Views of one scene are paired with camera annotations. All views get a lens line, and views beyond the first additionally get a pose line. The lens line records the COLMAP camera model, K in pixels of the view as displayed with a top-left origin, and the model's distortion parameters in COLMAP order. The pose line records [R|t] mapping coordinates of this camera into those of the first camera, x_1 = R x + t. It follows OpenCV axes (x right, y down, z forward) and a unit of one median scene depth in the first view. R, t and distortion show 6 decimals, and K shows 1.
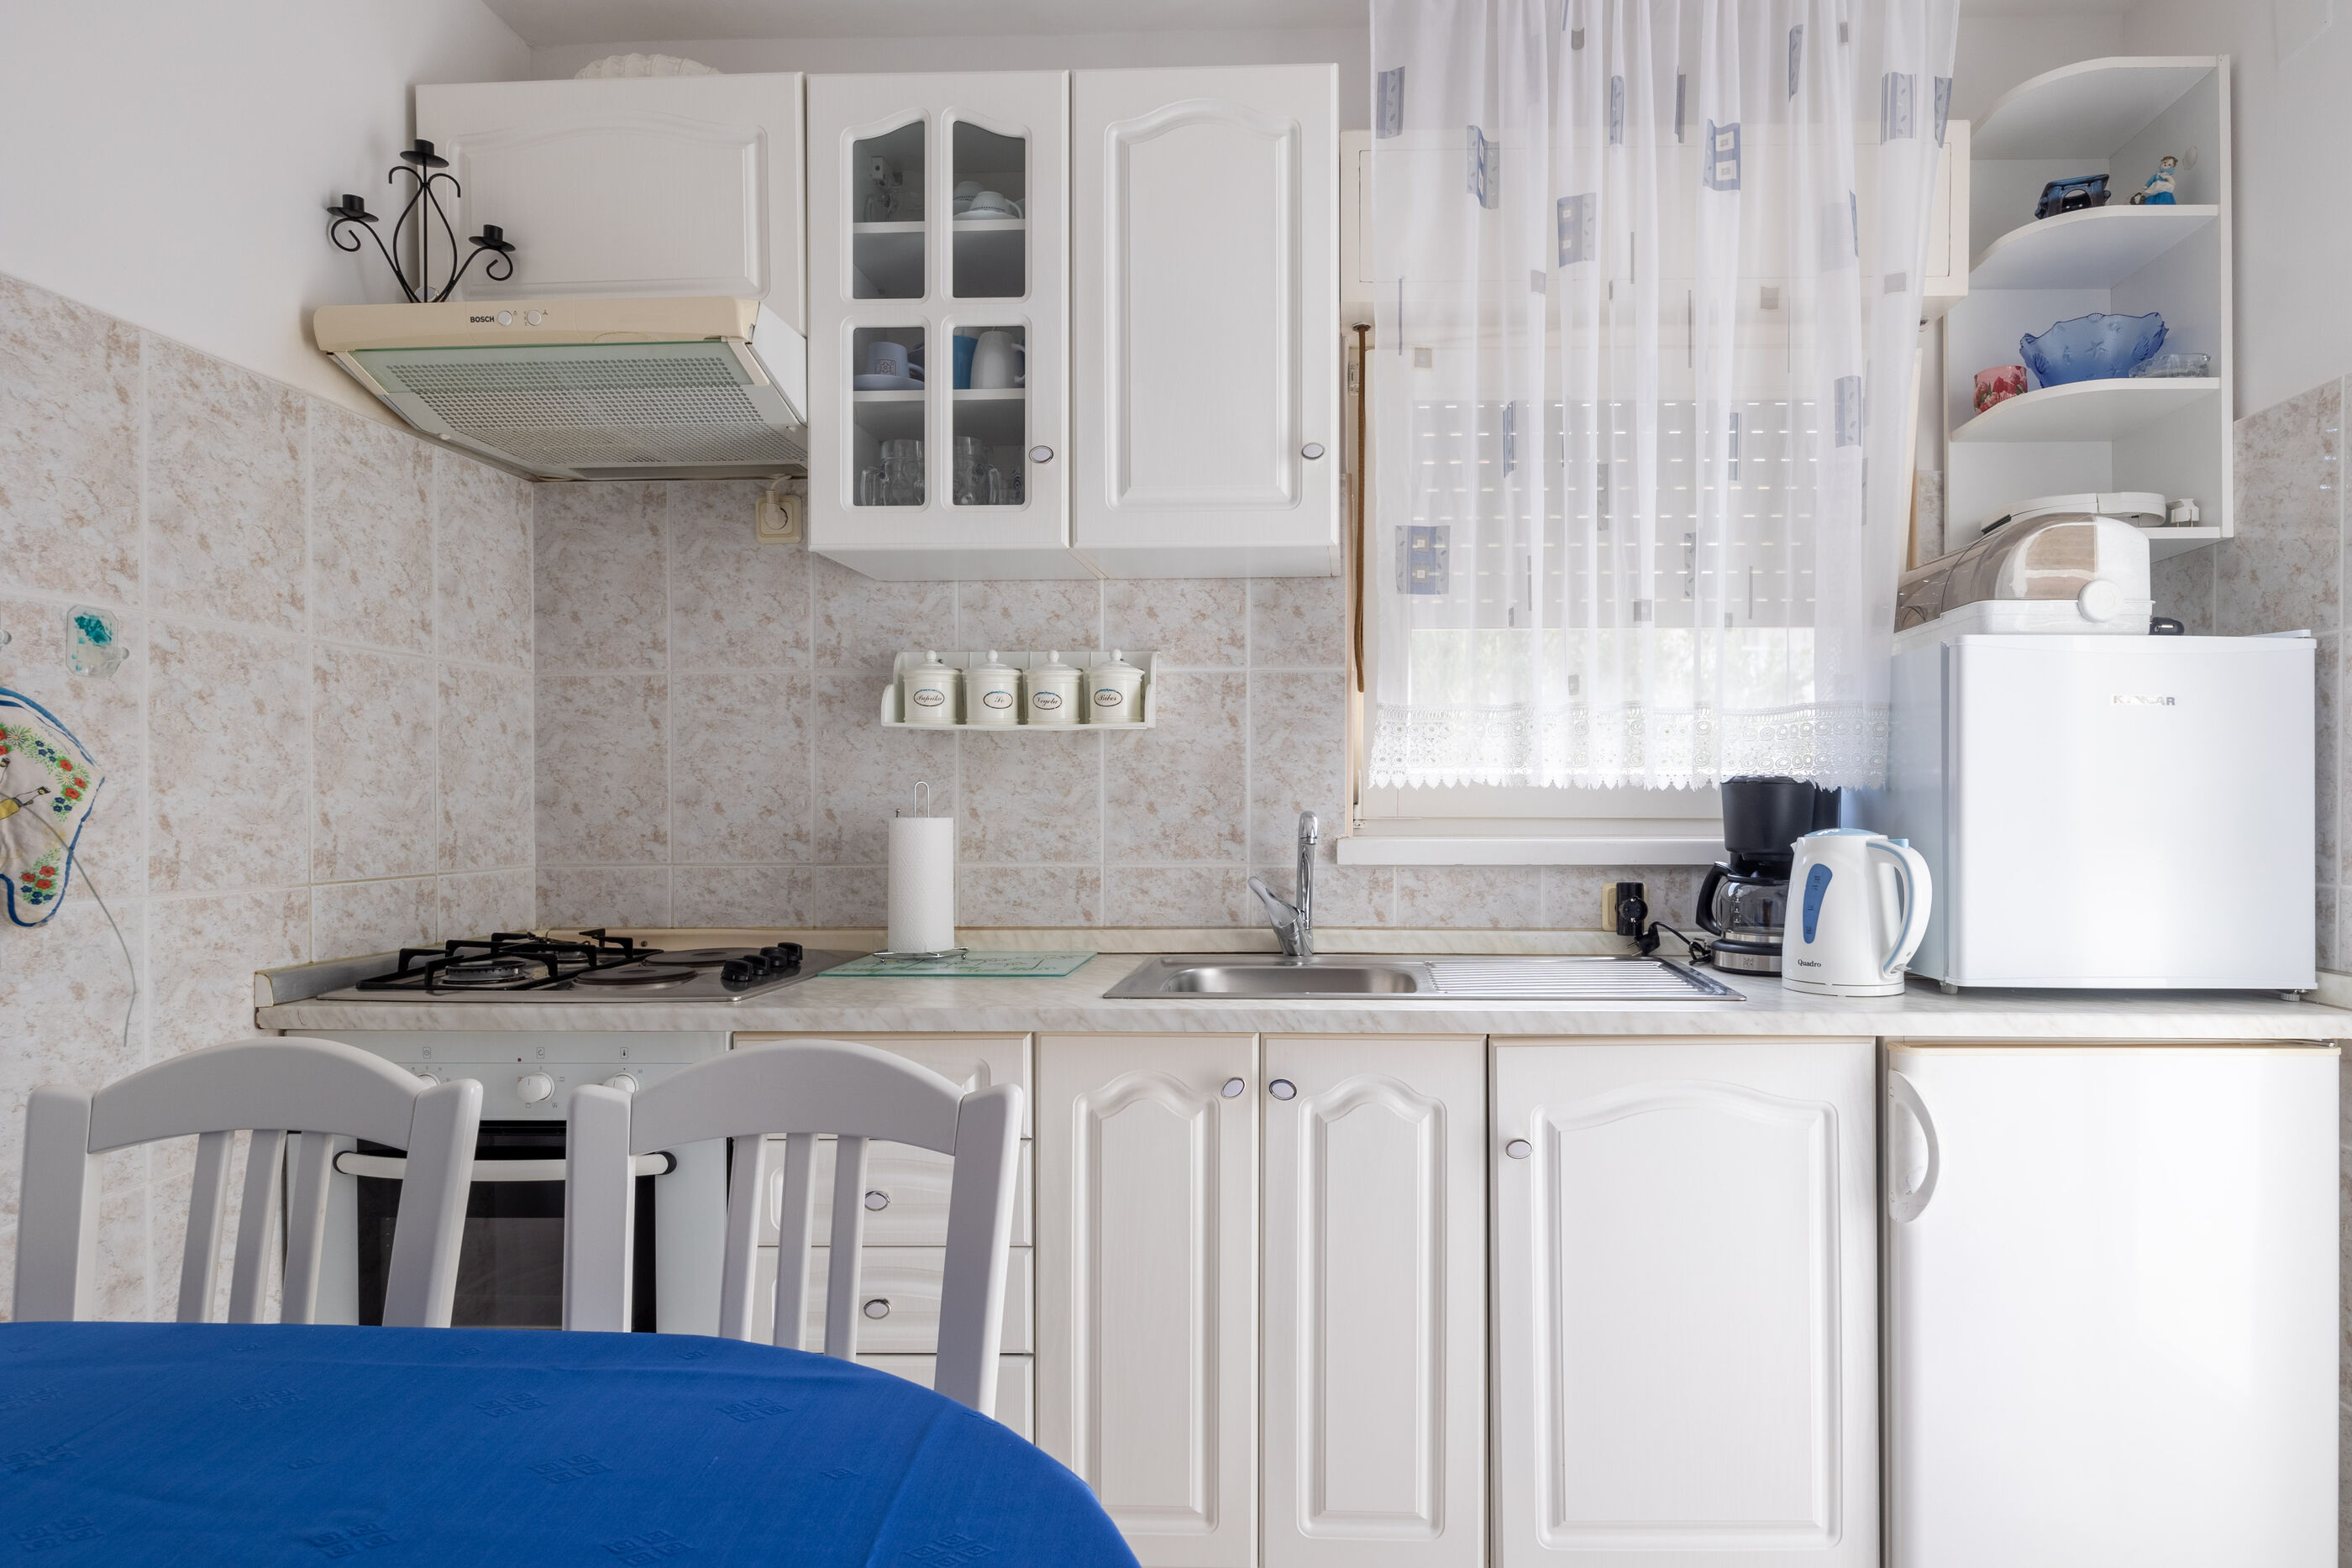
lens RADIAL K [[1322.6, 0, 1309.0], [0, 1322.6, 802.2], [0, 0, 1]] dist [-0.003178, -0.000440]
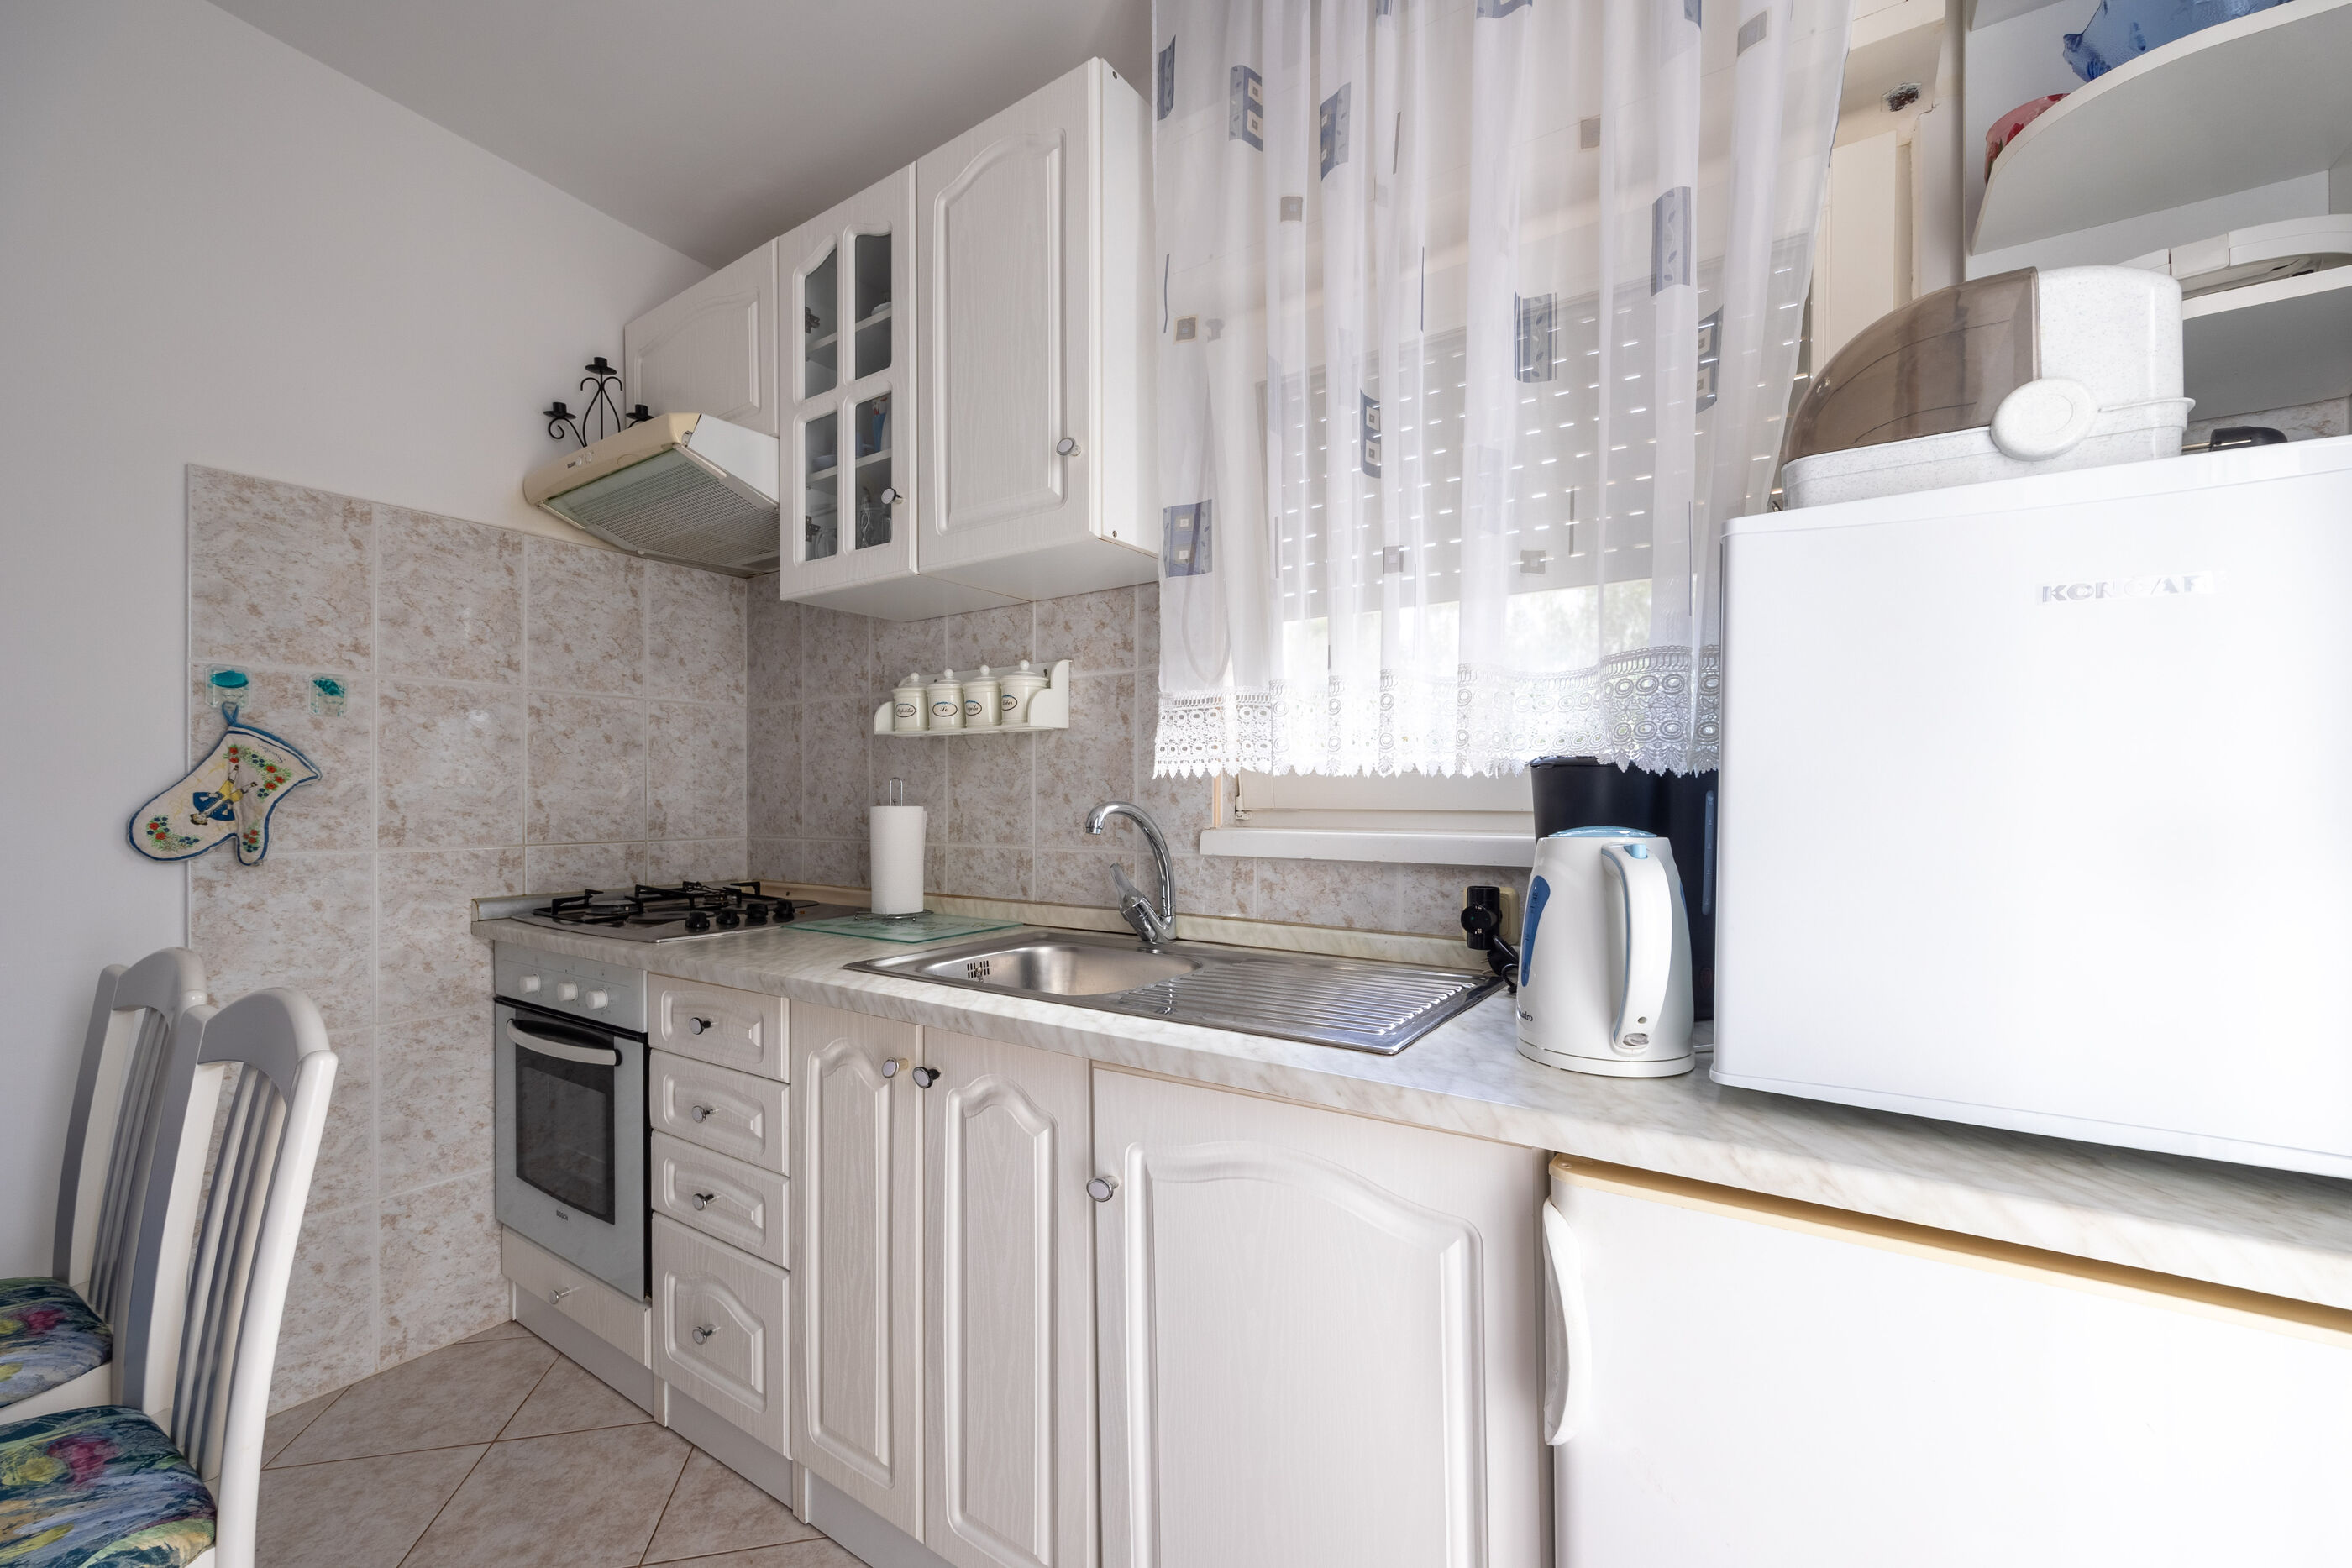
lens RADIAL K [[936.4, 0, 1190.3], [0, 936.4, 796.2], [0, 0, 1]] dist [-0.001751, -0.000050]
pose [[0.843980, 0.000447, -0.536374, 0.471164], [-0.002295, 0.999994, -0.002778, 0.004813], [0.536369, 0.003575, 0.843976, 0.448462]]
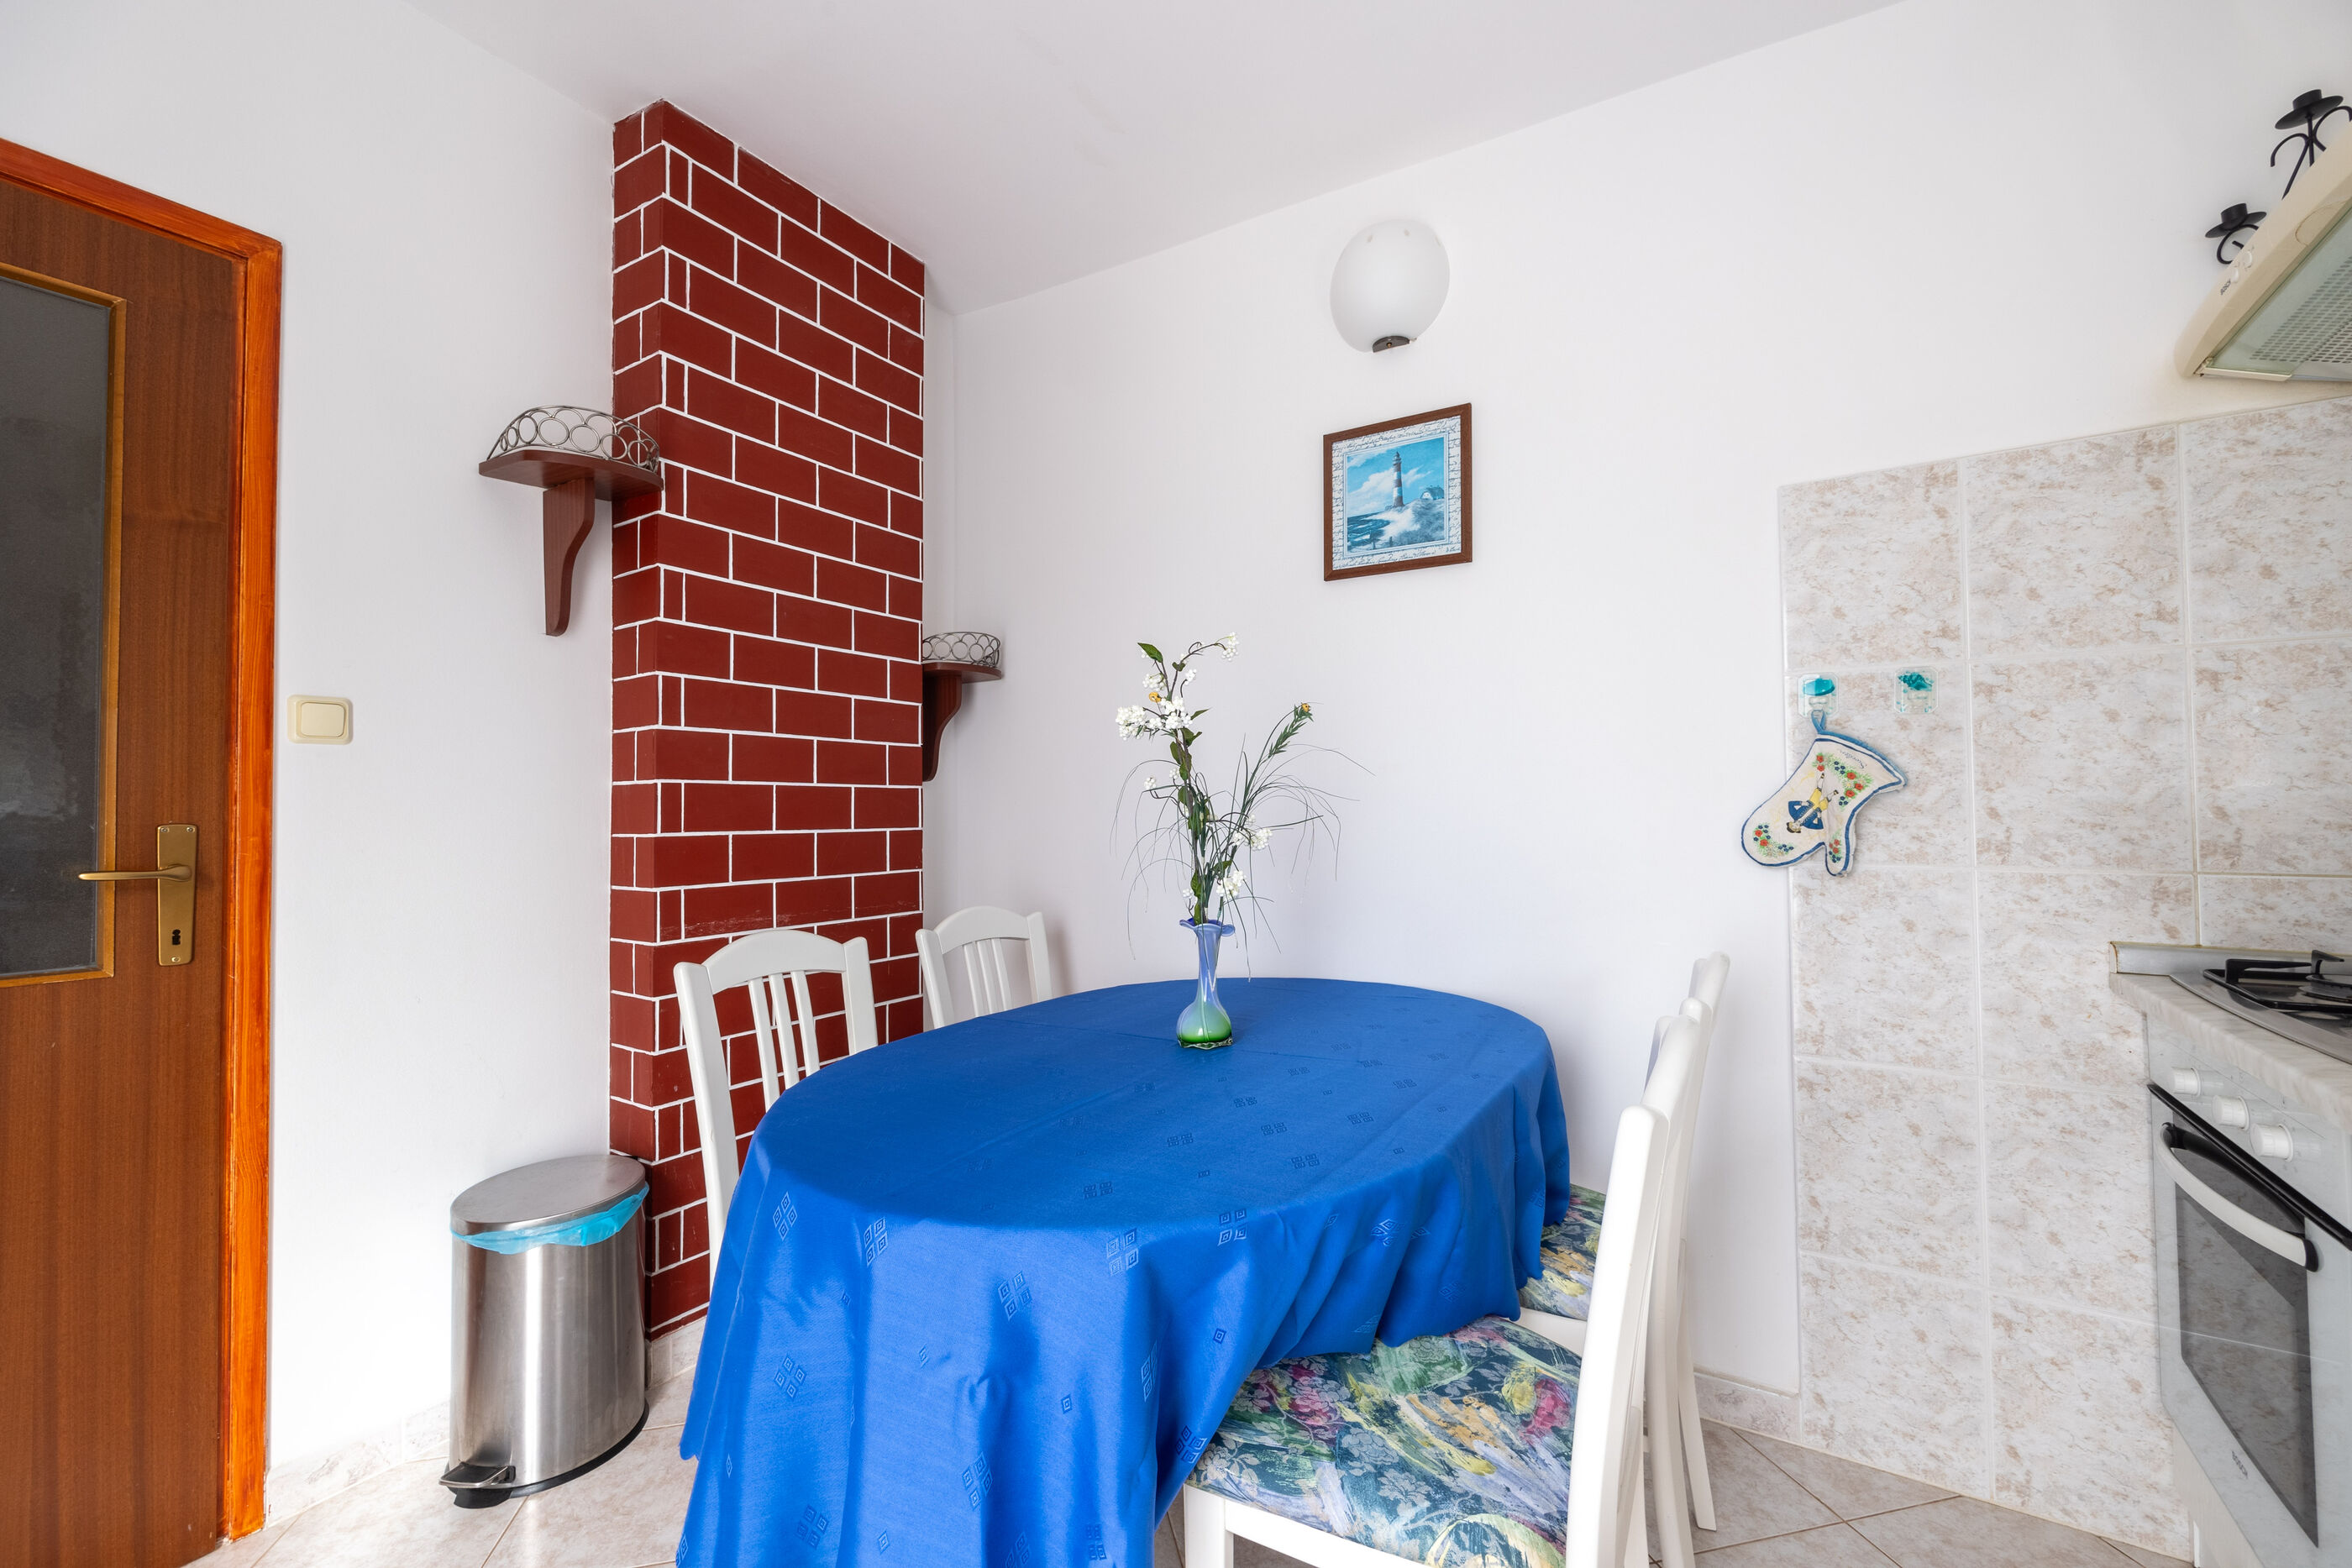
lens RADIAL K [[938.8, 0, 1163.1], [0, 938.8, 787.2], [0, 0, 1]] dist [-0.001422, -0.000741]
pose [[-0.529624, -0.017690, -0.848048, 0.313230], [0.004965, 0.999701, -0.023955, 0.006044], [0.848218, -0.016897, -0.529378, 0.638588]]
